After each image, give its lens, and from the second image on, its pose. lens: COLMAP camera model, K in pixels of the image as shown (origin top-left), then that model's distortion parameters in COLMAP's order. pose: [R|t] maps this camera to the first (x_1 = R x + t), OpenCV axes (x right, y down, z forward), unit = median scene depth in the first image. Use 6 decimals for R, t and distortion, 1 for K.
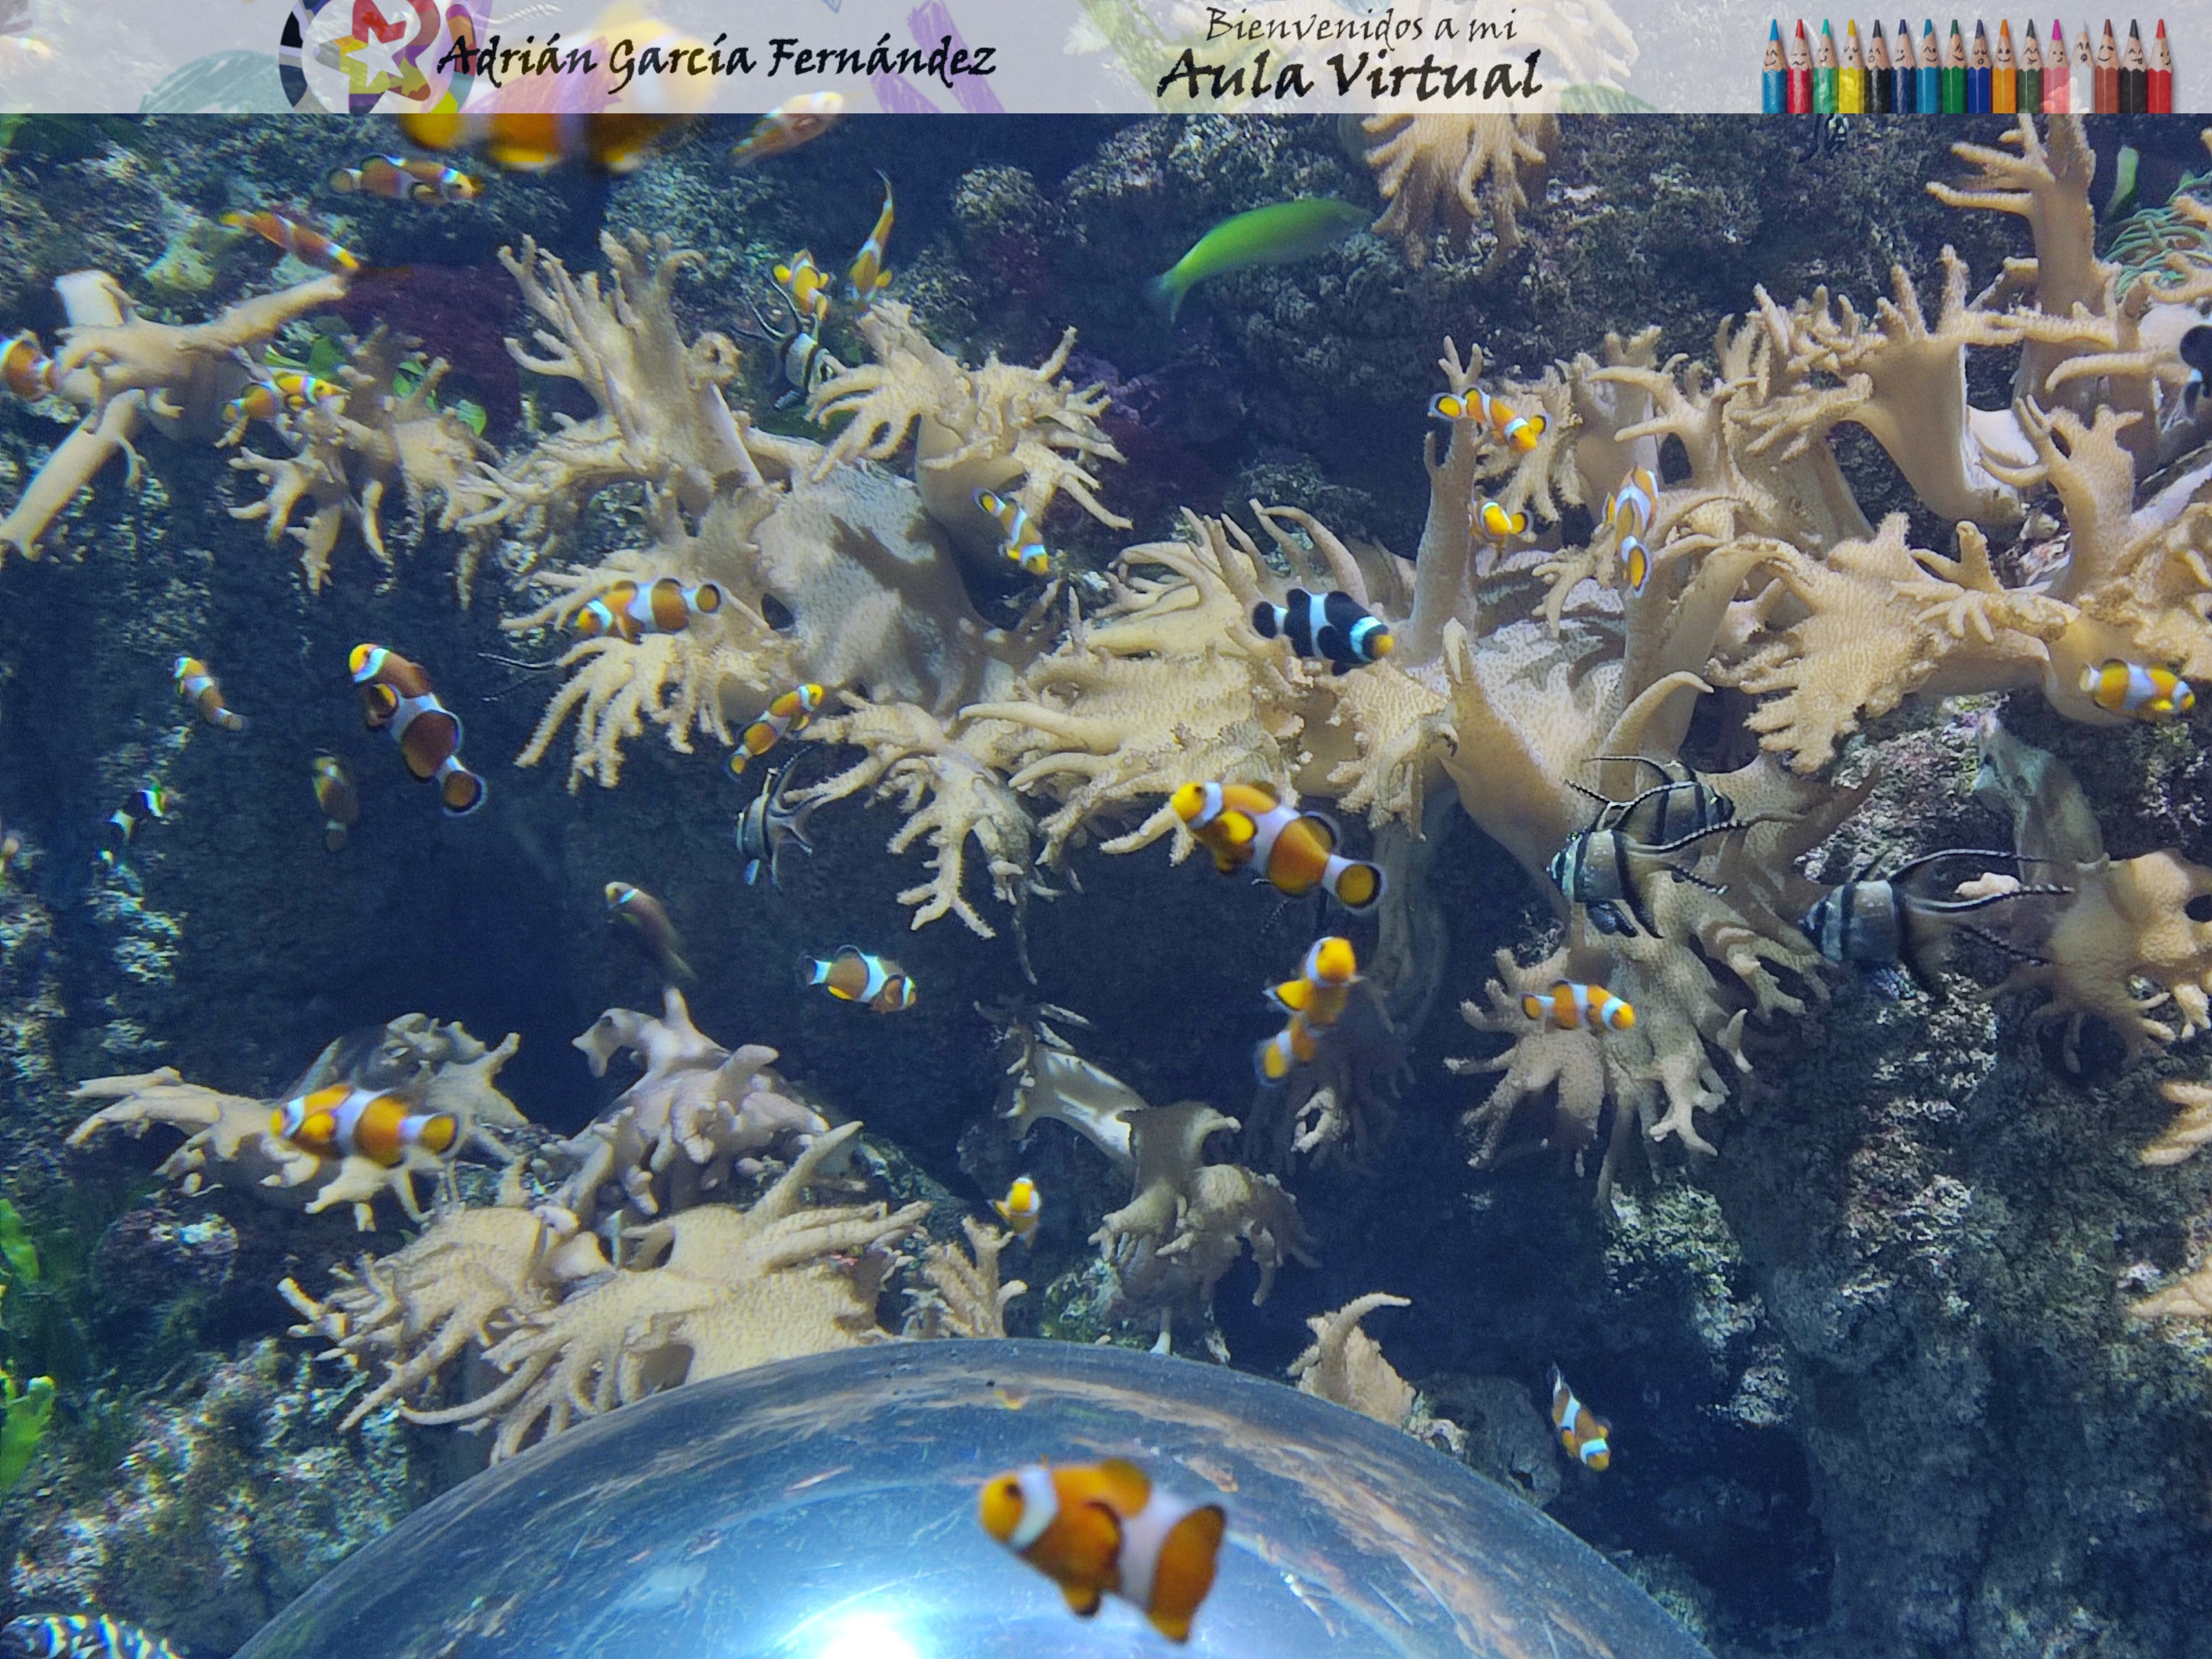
lens RADIAL K [[3235.6, 0, 1106.0], [0, 3235.6, 829.5], [0, 0, 1]] dist [0.224842, -1.012976]
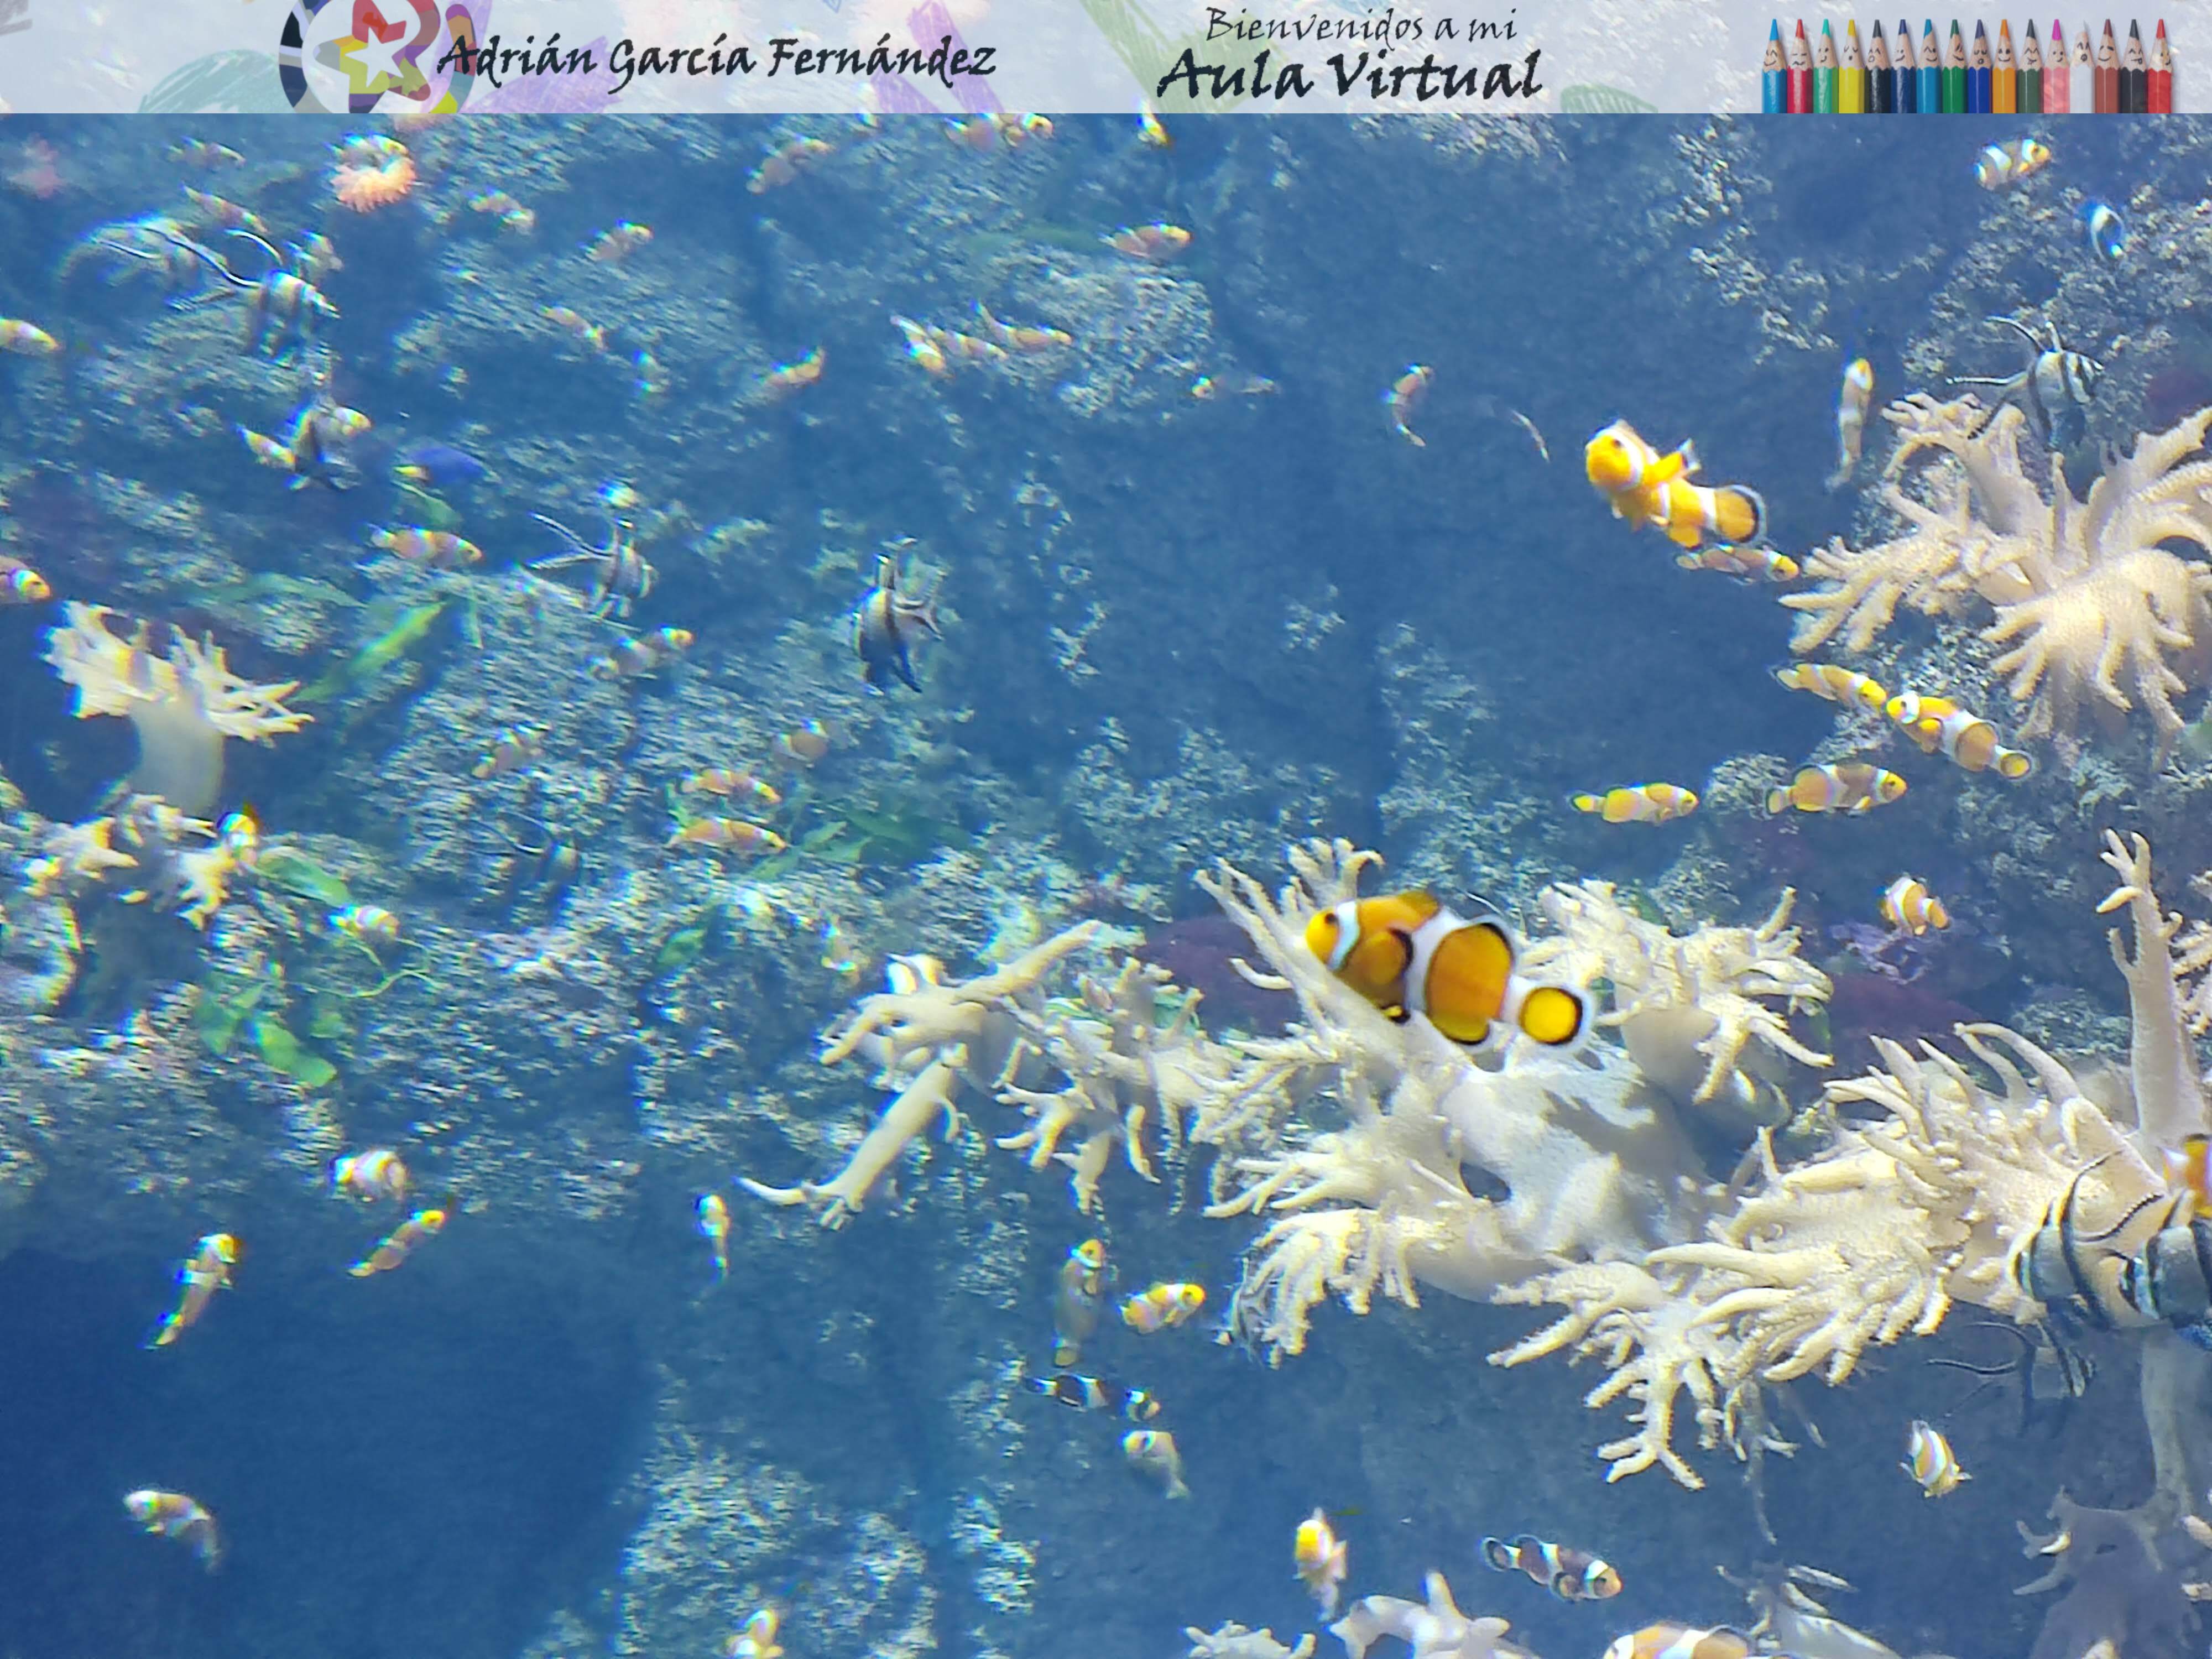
lens RADIAL K [[3235.6, 0, 1106.0], [0, 3235.6, 829.5], [0, 0, 1]] dist [0.224842, -1.012976]
pose [[0.926611, -0.138176, -0.349713, 0.156932], [0.054793, 0.969726, -0.237971, 0.060389], [0.372007, 0.201345, 0.906130, 0.001425]]
